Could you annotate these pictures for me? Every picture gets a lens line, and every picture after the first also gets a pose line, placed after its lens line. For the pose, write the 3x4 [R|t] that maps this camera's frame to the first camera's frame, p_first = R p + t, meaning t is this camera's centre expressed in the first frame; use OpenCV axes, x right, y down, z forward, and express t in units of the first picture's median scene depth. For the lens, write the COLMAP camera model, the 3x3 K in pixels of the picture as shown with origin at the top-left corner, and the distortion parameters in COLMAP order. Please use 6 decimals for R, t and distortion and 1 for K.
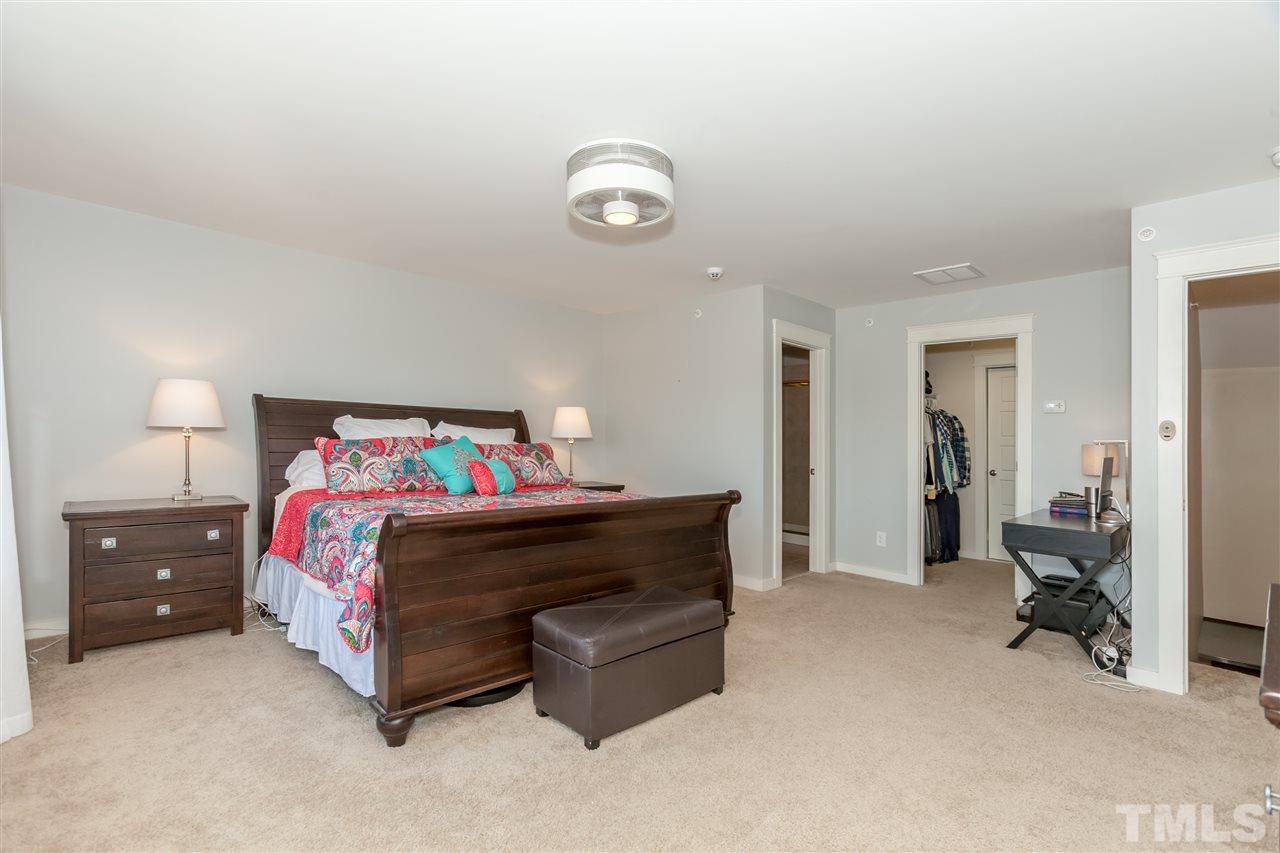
lens RADIAL K [[590.6, 0, 640.0], [0, 590.6, 426.5], [0, 0, 1]] dist [0.003718, 0.000463]
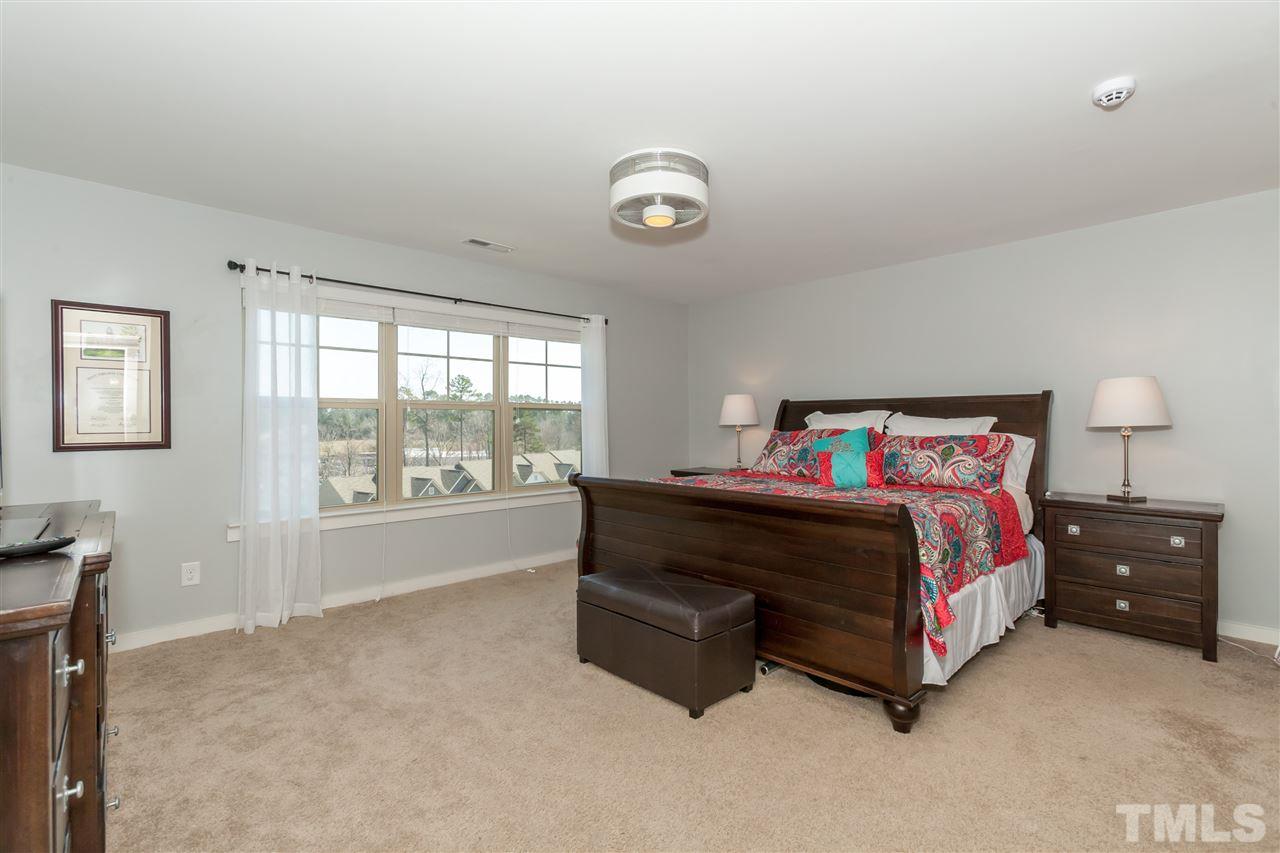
lens RADIAL K [[568.3, 0, 634.1], [0, 568.3, 430.8], [0, 0, 1]] dist [-0.006982, 0.000153]
pose [[-0.032418, -0.018829, -0.999297, 0.620793], [0.021665, 0.999574, -0.019537, 0.029899], [0.999240, -0.022283, -0.031996, 0.608480]]
